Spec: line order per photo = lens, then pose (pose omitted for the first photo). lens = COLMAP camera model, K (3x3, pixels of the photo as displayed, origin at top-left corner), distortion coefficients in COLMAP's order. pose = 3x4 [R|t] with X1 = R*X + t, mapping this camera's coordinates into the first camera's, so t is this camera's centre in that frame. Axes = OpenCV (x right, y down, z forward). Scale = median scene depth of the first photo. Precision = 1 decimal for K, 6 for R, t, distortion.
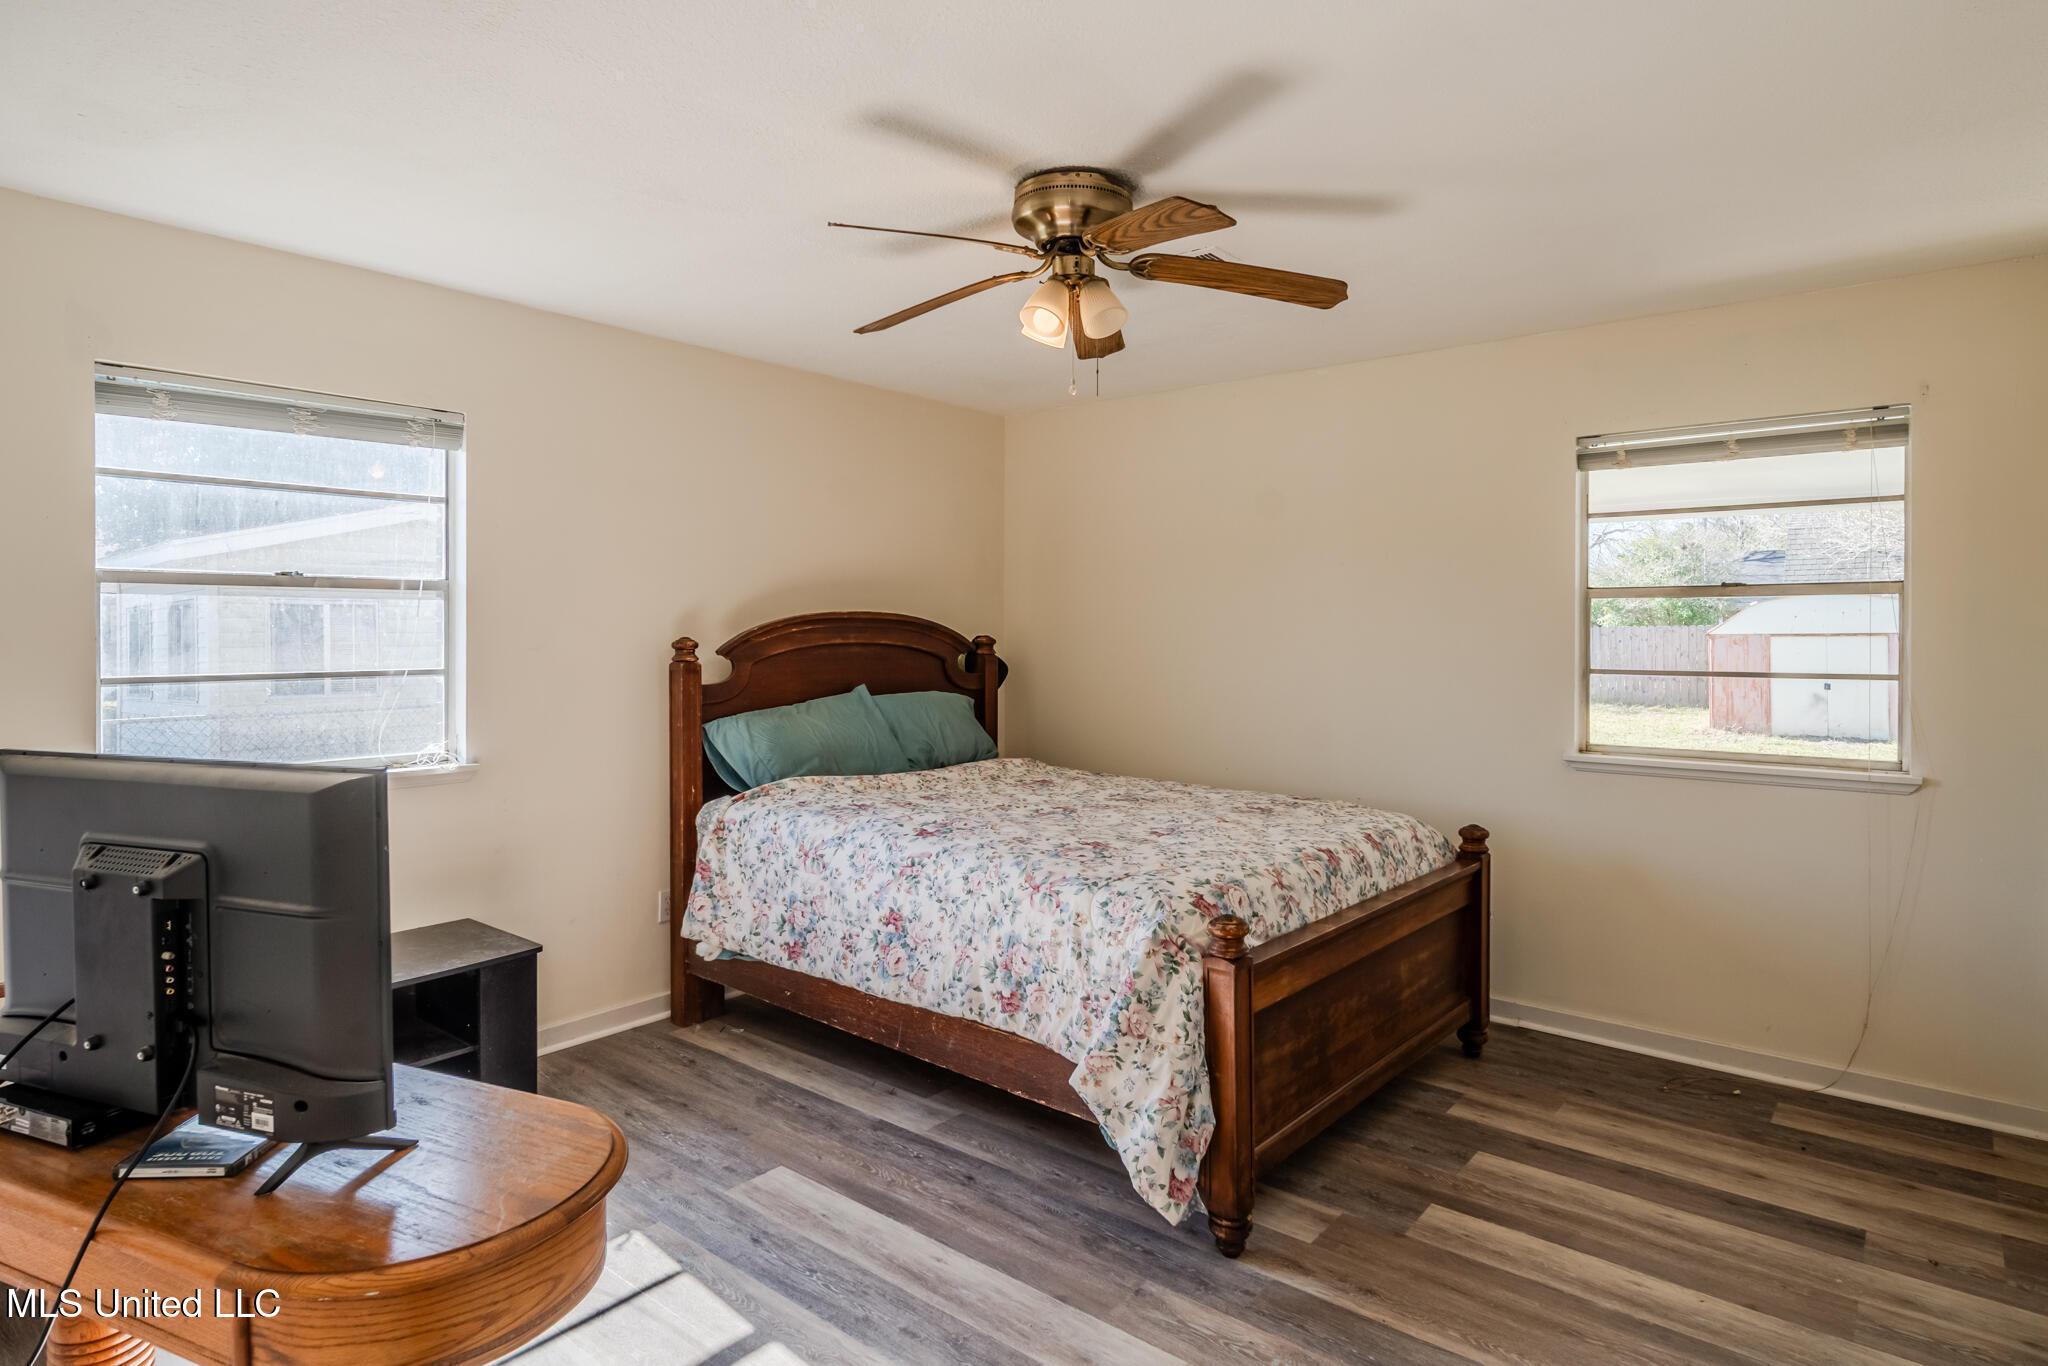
lens RADIAL K [[1139.7, 0, 1012.6], [0, 1139.7, 634.6], [0, 0, 1]] dist [0.001966, -0.000509]
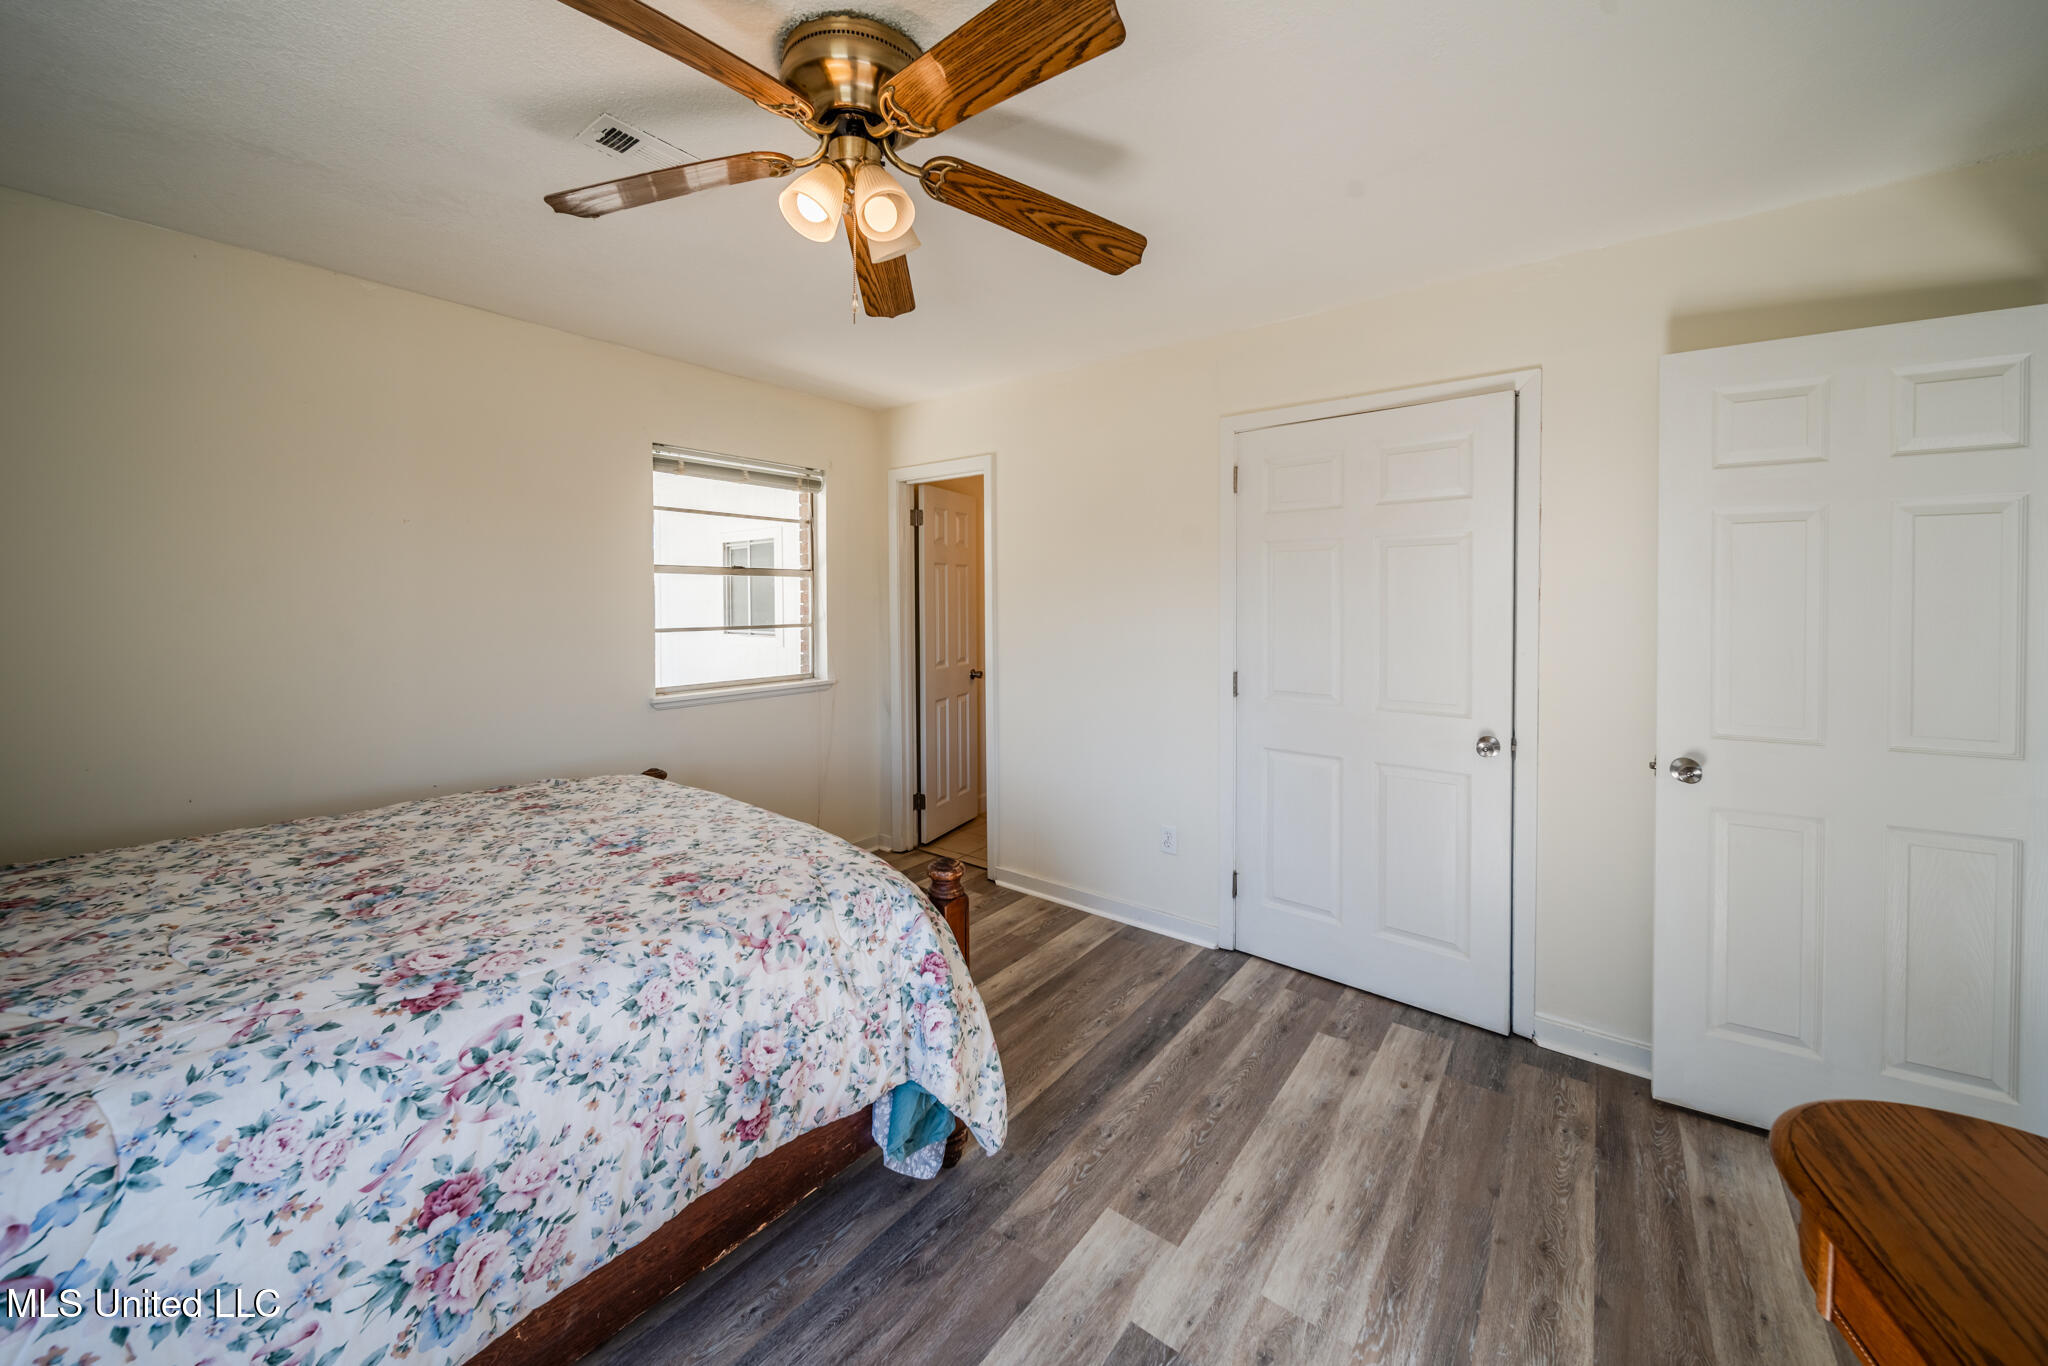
lens RADIAL K [[745.6, 0, 1056.0], [0, 745.6, 606.5], [0, 0, 1]] dist [0.004504, -0.002581]
pose [[-0.059146, -0.012036, 0.998177, -0.486873], [0.005111, 0.999911, 0.012360, -0.003930], [-0.998236, 0.005833, -0.059079, 0.858663]]
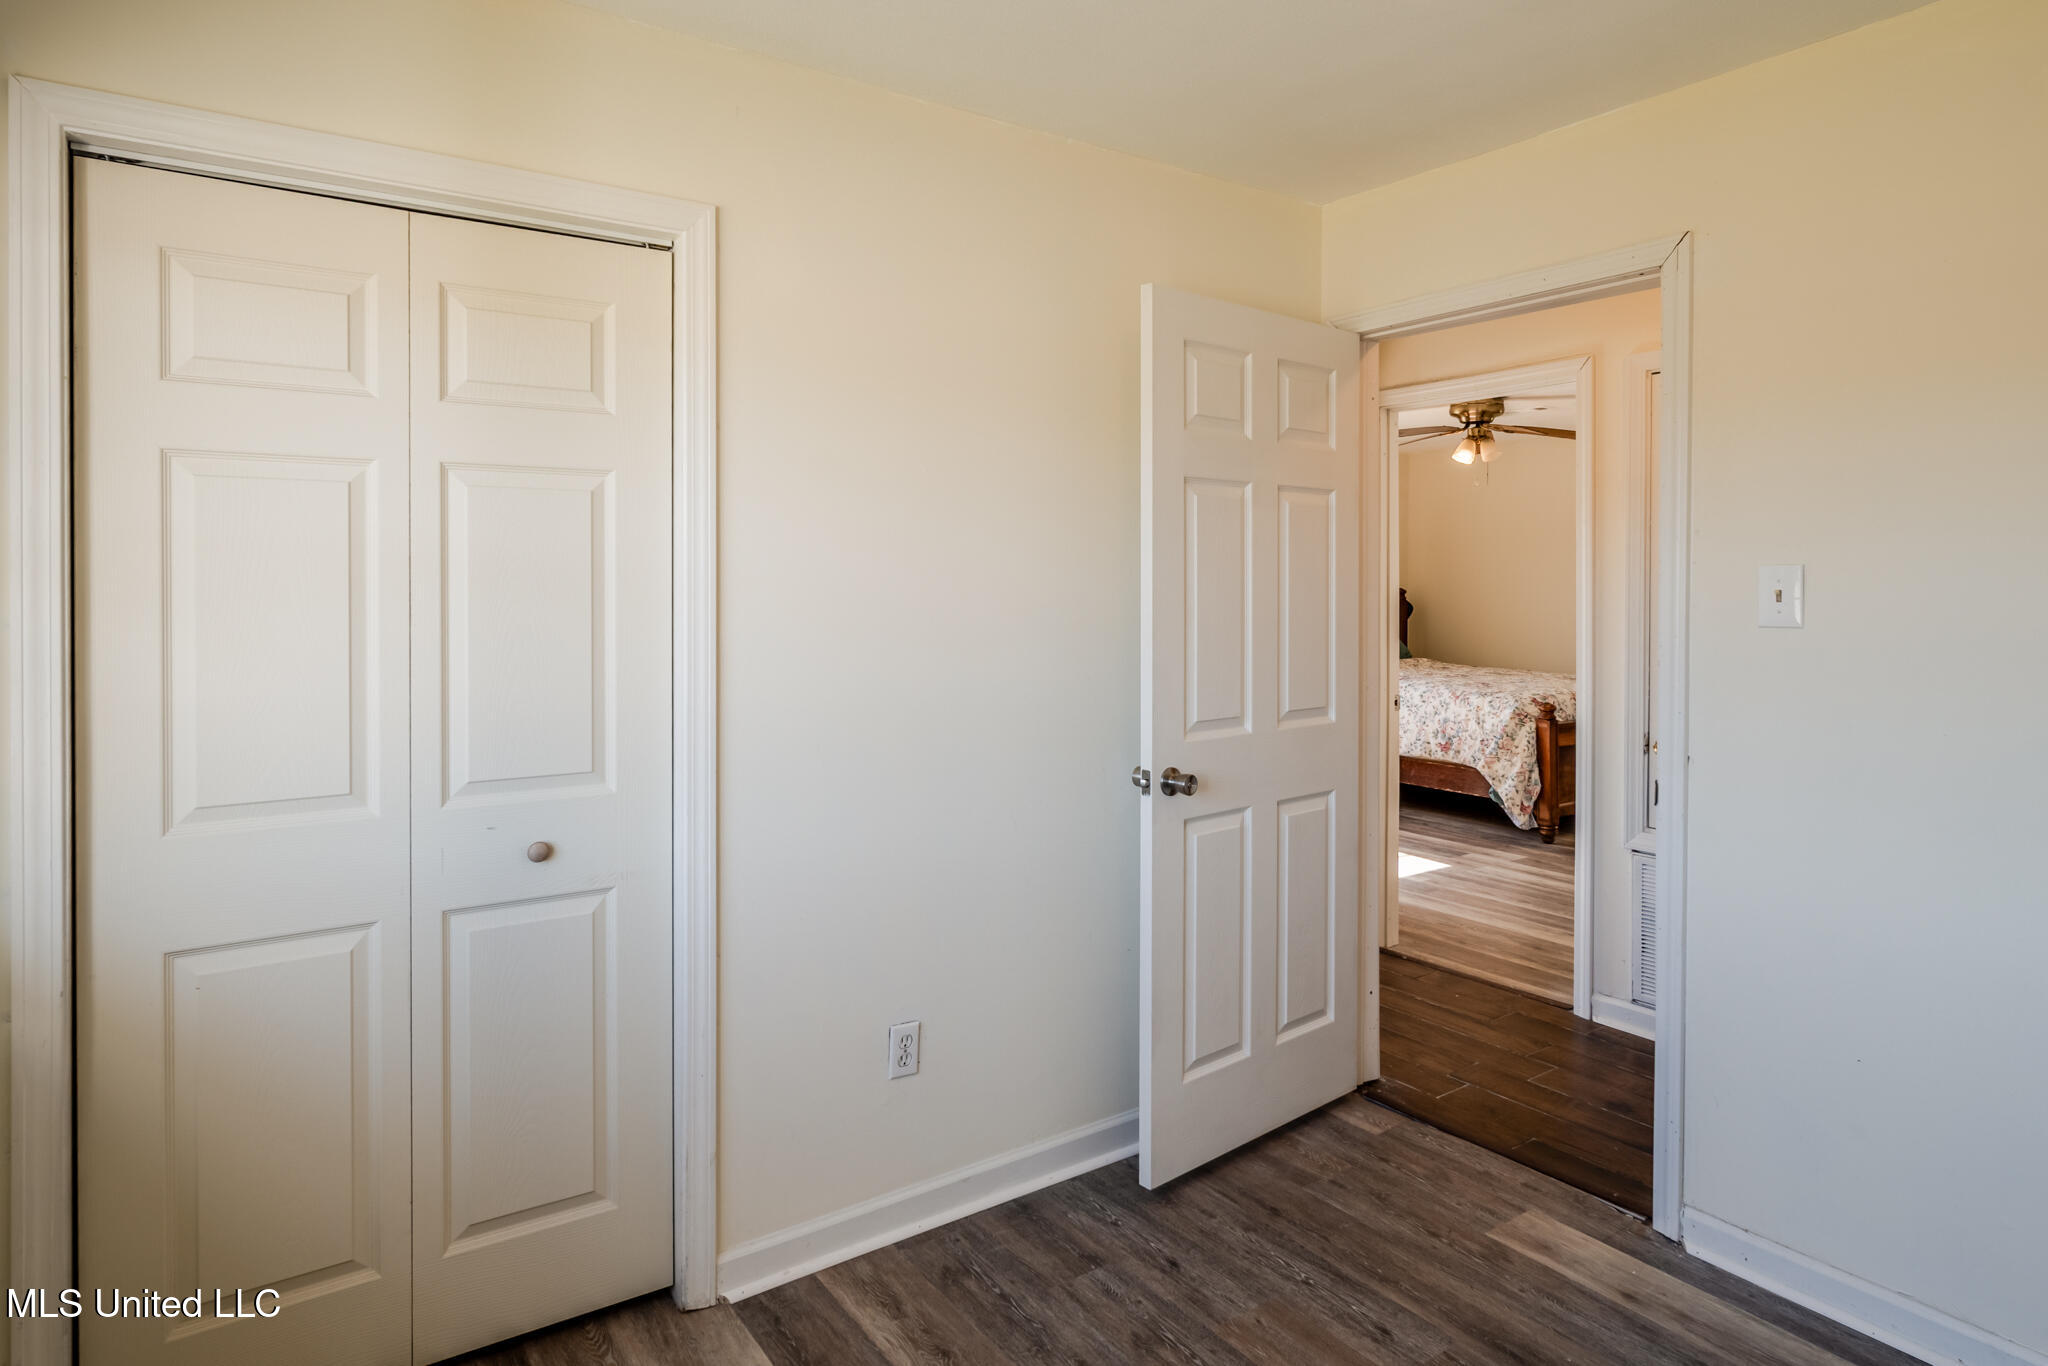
lens RADIAL K [[1139.7, 0, 1026.3], [0, 1139.7, 605.8], [0, 0, 1]] dist [0.001966, -0.000509]
pose [[0.964801, -0.001598, -0.262978, -0.215849], [0.004816, 0.999921, 0.011593, 0.009240], [0.262938, -0.012451, 0.964732, -1.457252]]
